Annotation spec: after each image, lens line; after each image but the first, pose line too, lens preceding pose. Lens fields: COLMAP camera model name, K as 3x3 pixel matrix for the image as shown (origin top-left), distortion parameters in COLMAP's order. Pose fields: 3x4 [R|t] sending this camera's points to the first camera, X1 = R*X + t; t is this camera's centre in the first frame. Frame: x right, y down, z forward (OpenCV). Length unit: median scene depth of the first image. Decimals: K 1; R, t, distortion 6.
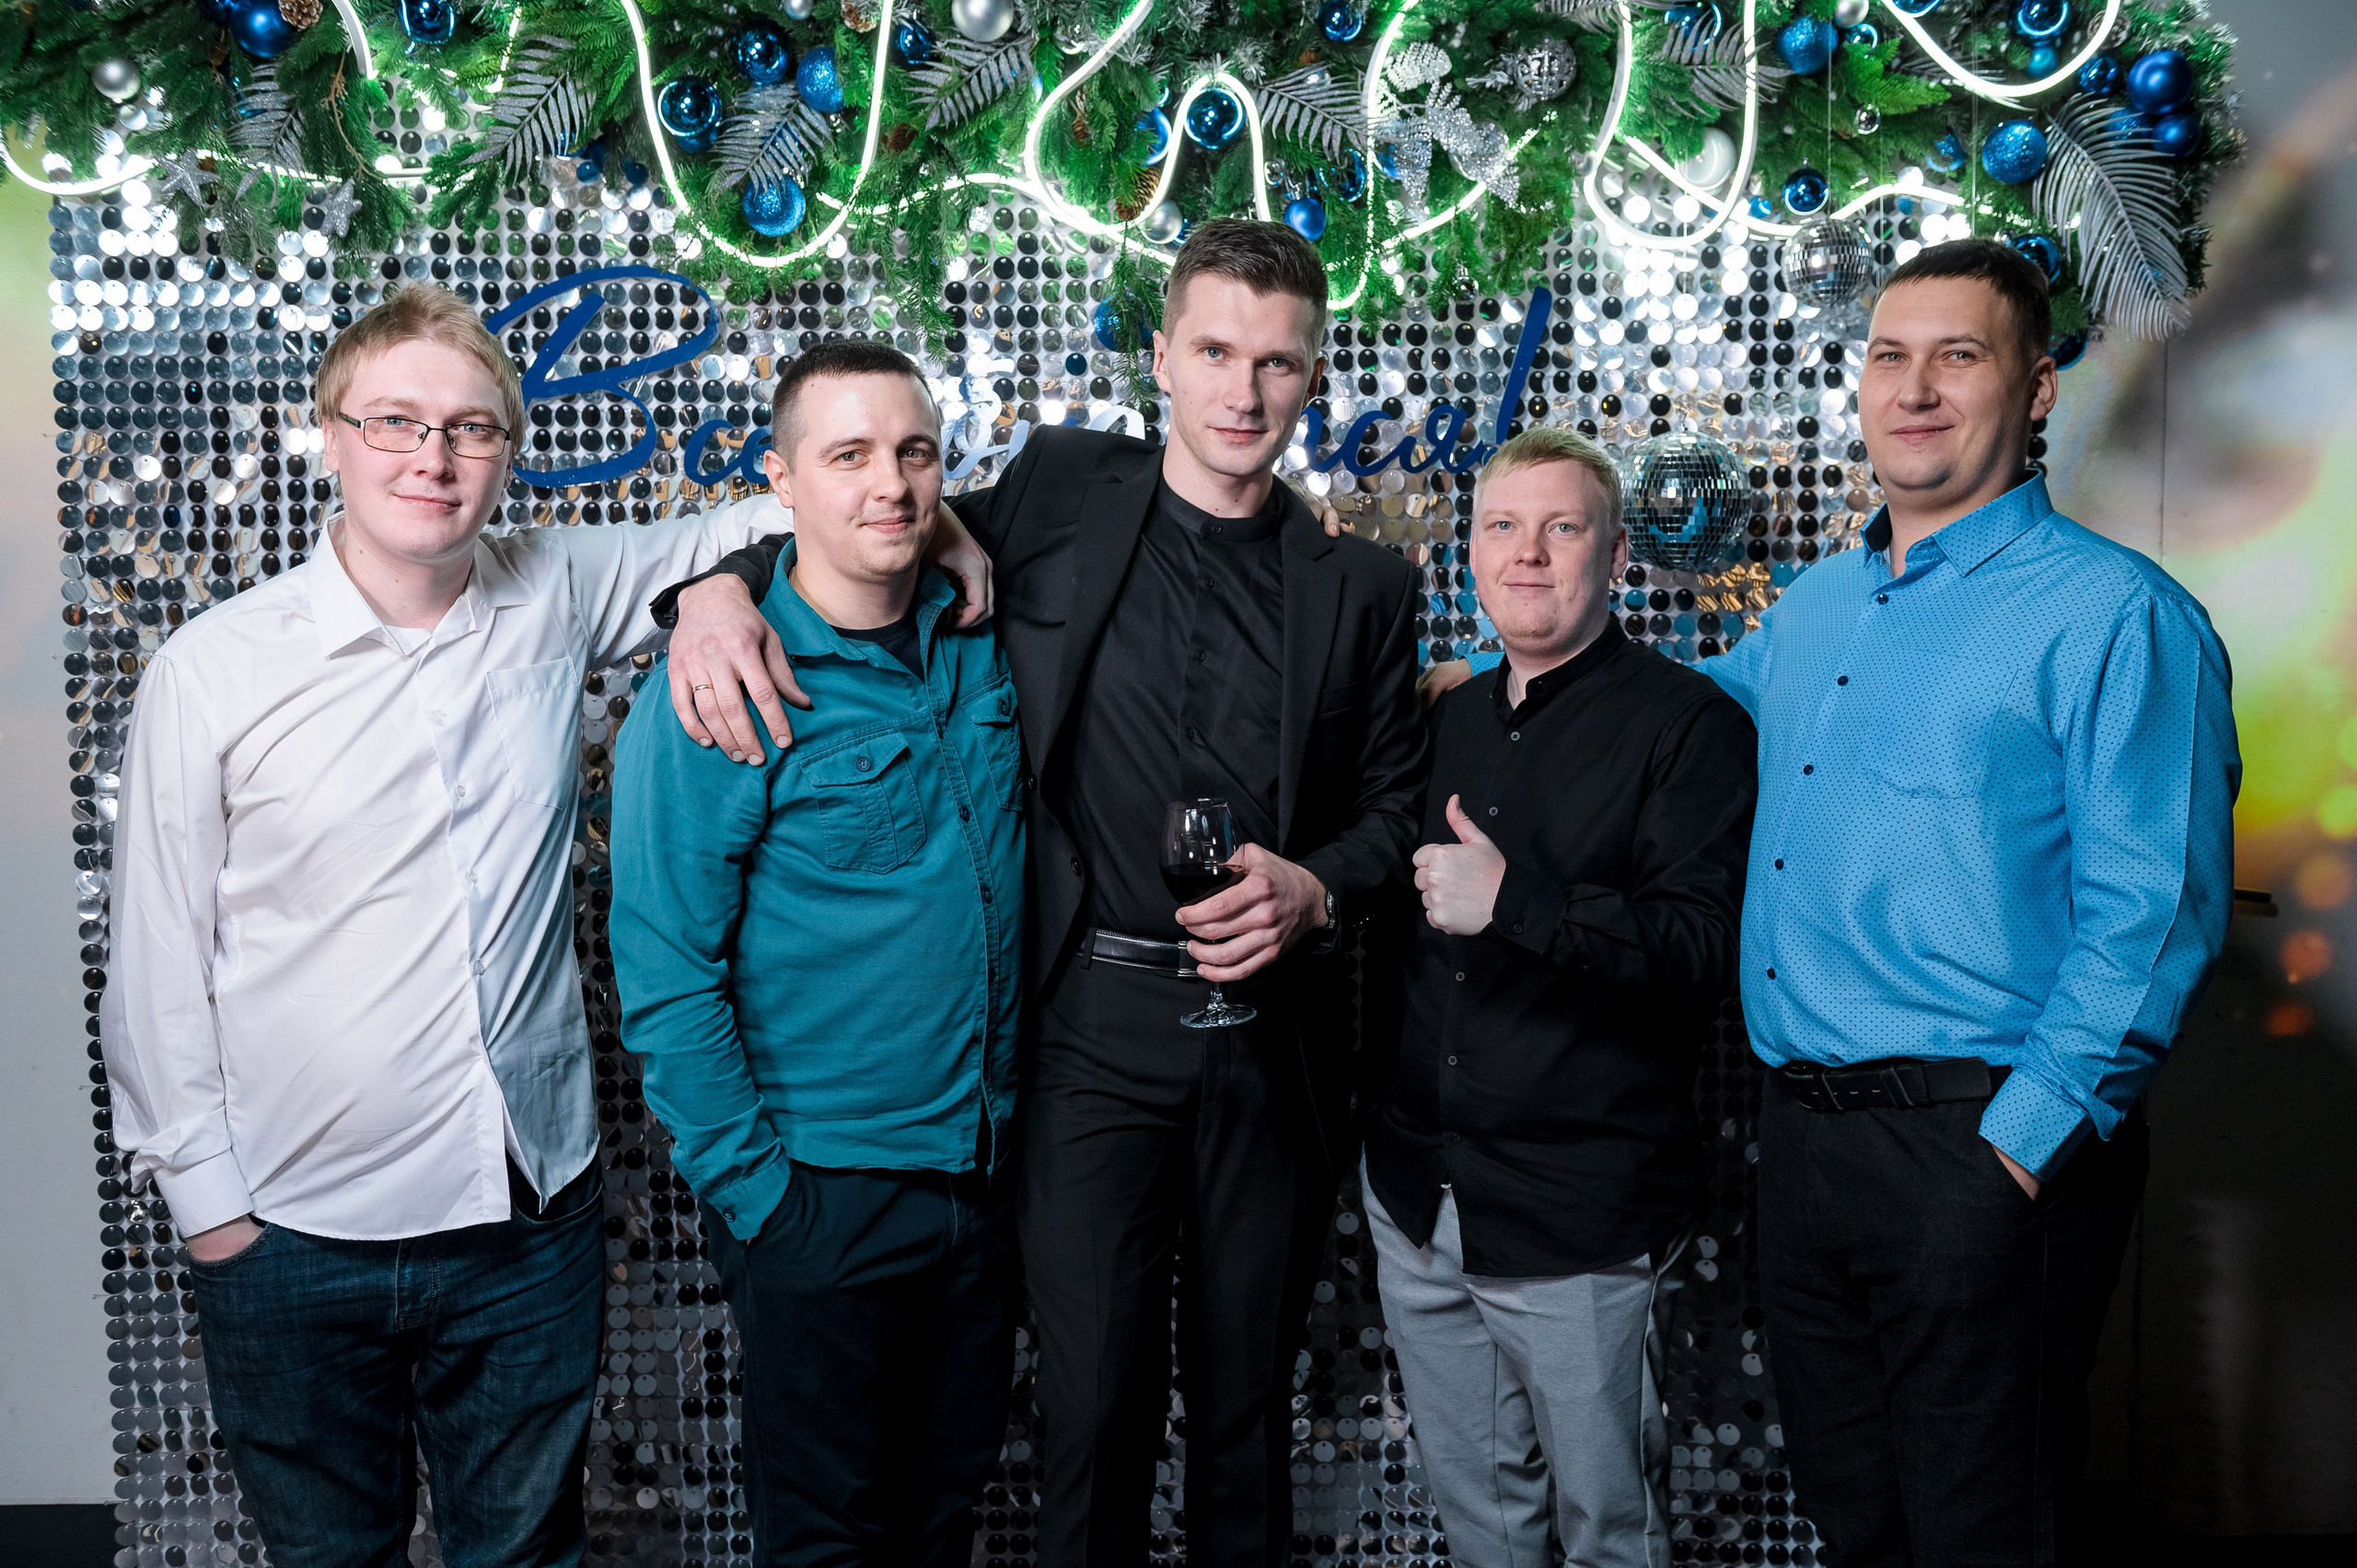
lens RADIAL K [[1970.1, 0, 1178.5], [0, 1970.1, 784.0], [0, 0, 1]] dist [-0.007832, -0.012203]
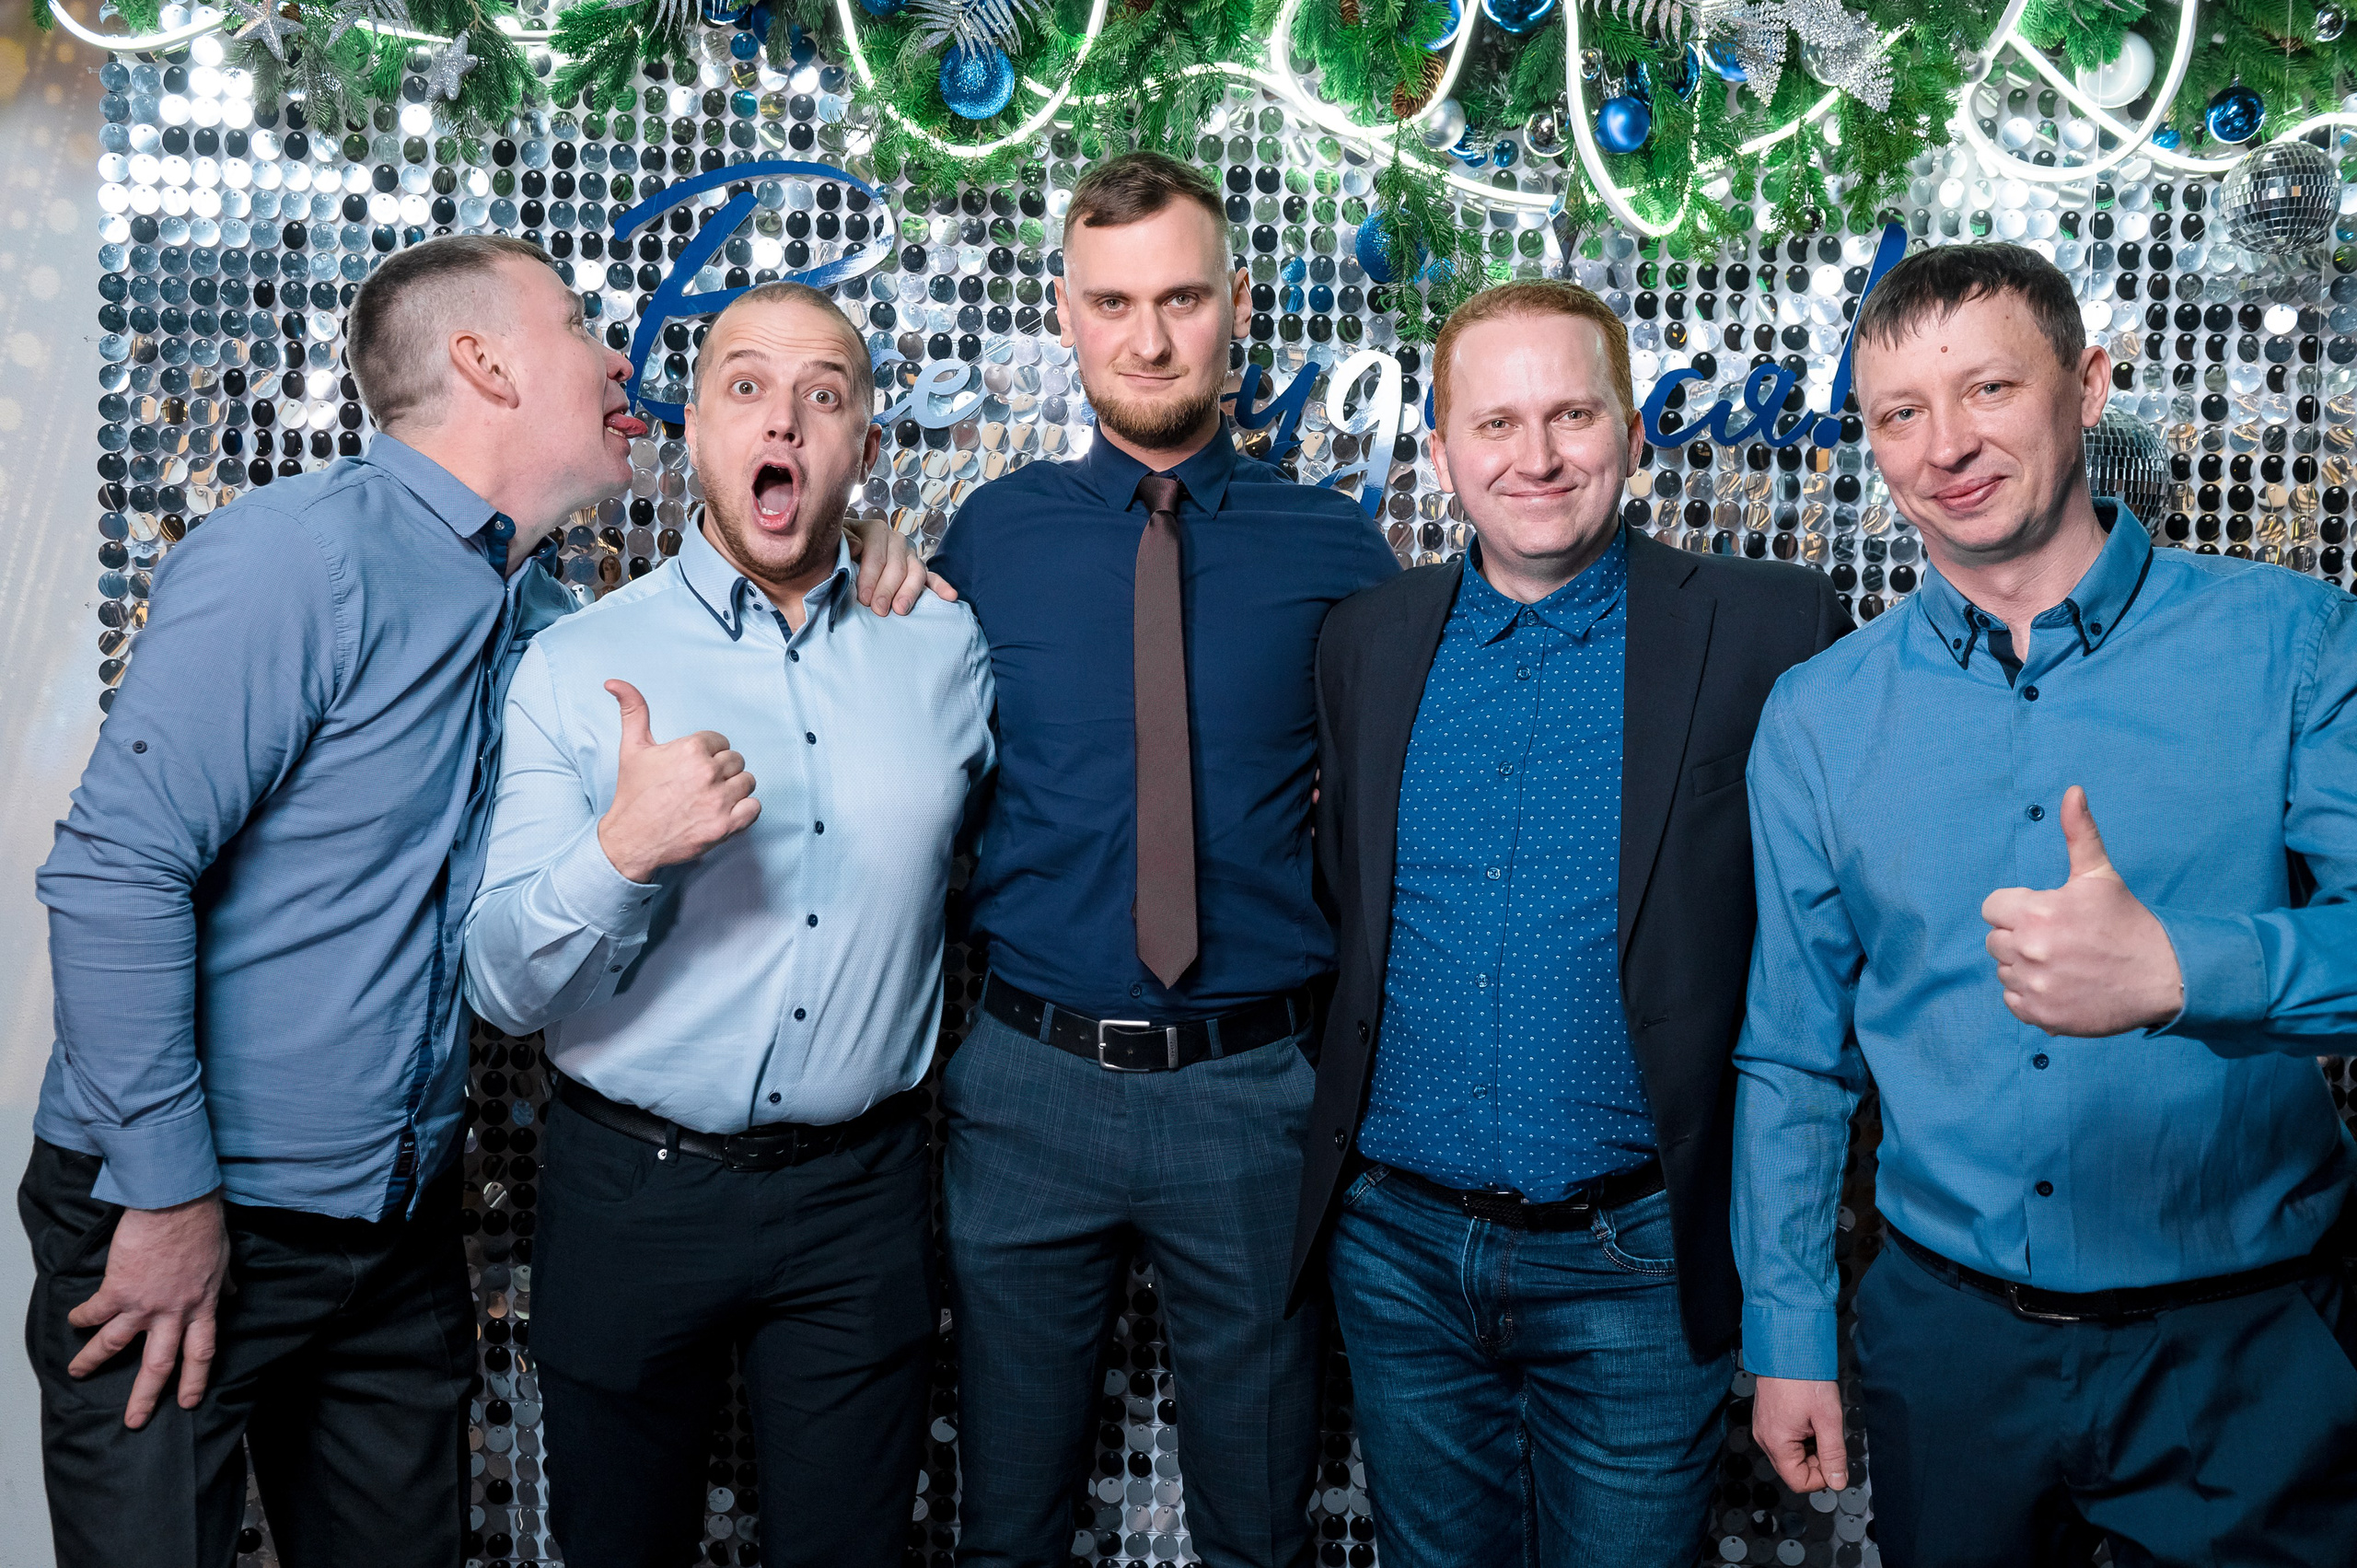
lens RADIAL K [[1984.0, 0, 1171.2], [0, 1984.0, 828.7], [0, 0, 1]] dist [-0.011656, -0.008970]
pose [[0.998817, 0.041516, -0.025306, -0.086465], [-0.041395, 0.999129, 0.005282, 0.007309], [0.025503, -0.004228, 0.999666, 0.170634]]
